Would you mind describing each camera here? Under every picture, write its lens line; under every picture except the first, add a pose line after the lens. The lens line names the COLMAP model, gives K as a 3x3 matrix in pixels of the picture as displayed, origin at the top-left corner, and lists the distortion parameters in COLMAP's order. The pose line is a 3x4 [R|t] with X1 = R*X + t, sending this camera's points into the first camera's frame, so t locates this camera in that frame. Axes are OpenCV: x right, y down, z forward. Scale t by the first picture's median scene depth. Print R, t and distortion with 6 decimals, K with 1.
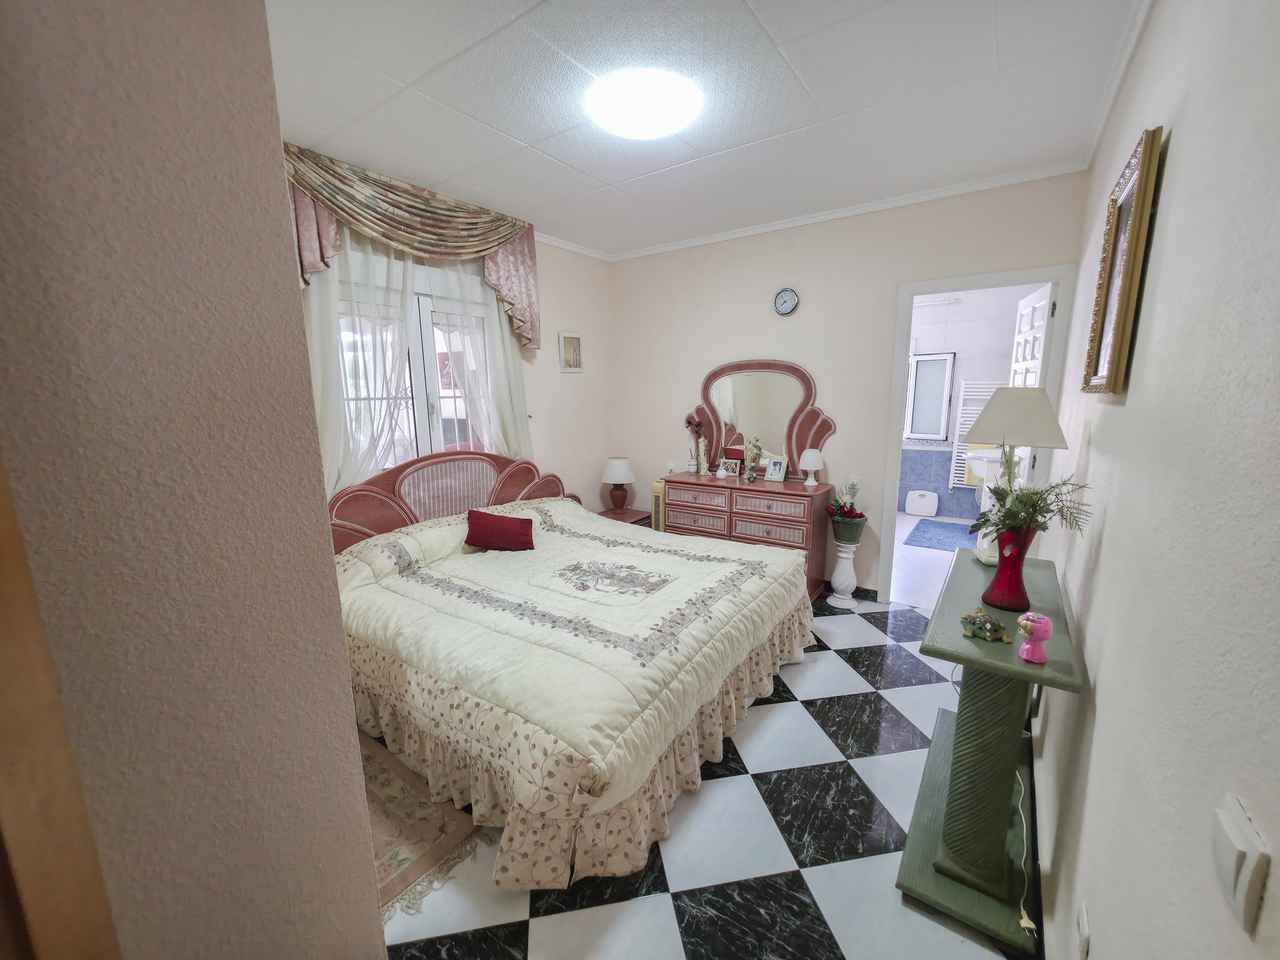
lens RADIAL K [[514.1, 0, 640.9], [0, 514.1, 487.8], [0, 0, 1]] dist [-0.000979, -0.000252]
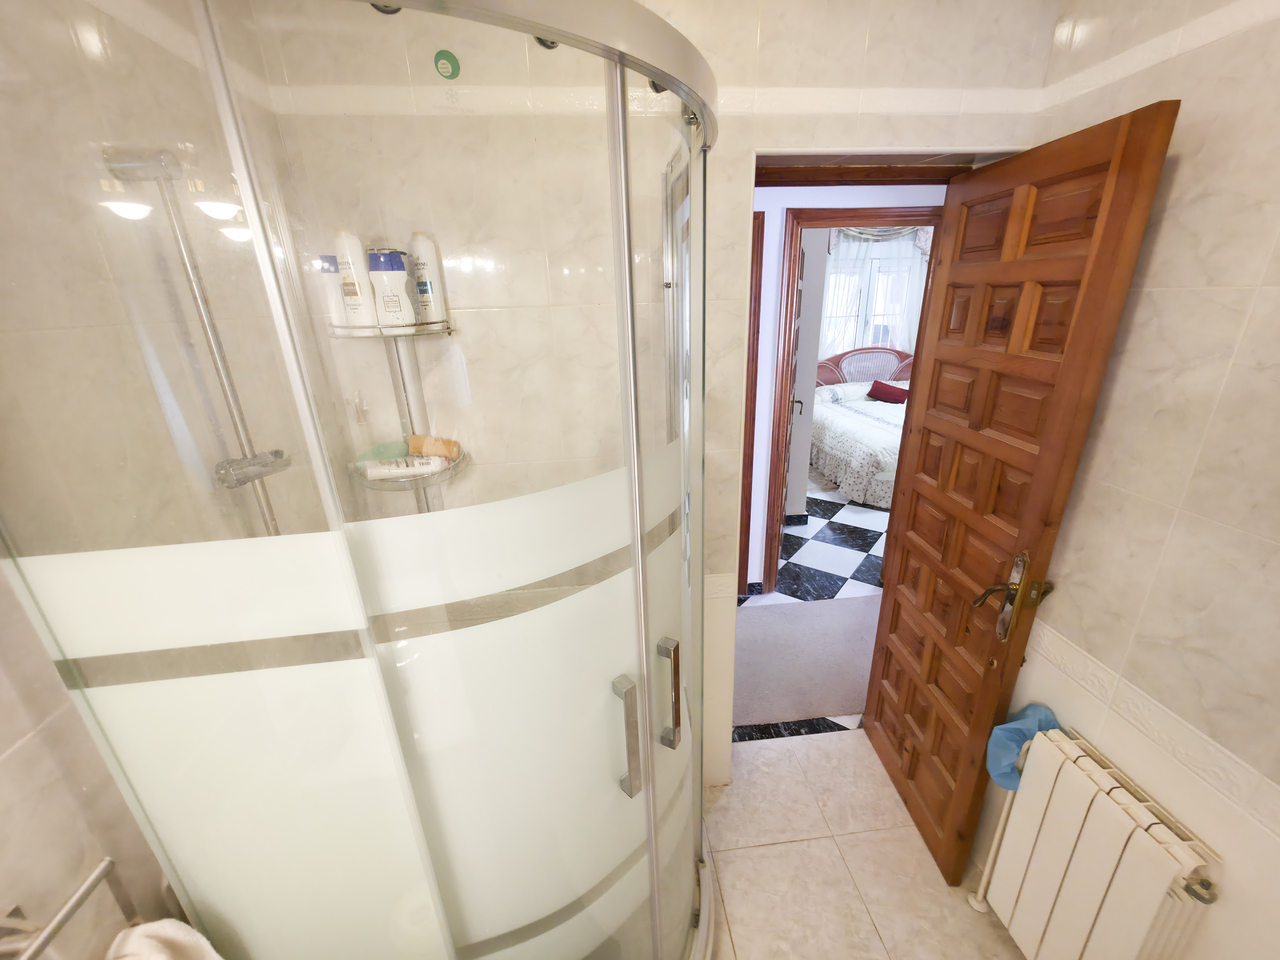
lens RADIAL K [[514.1, 0, 640.9], [0, 514.1, 487.8], [0, 0, 1]] dist [-0.000979, -0.000252]
pose [[0.668042, 0.250685, -0.700626, 0.602809], [-0.114223, 0.964932, 0.236344, 0.092183], [0.735305, -0.077860, 0.673249, -1.085742]]
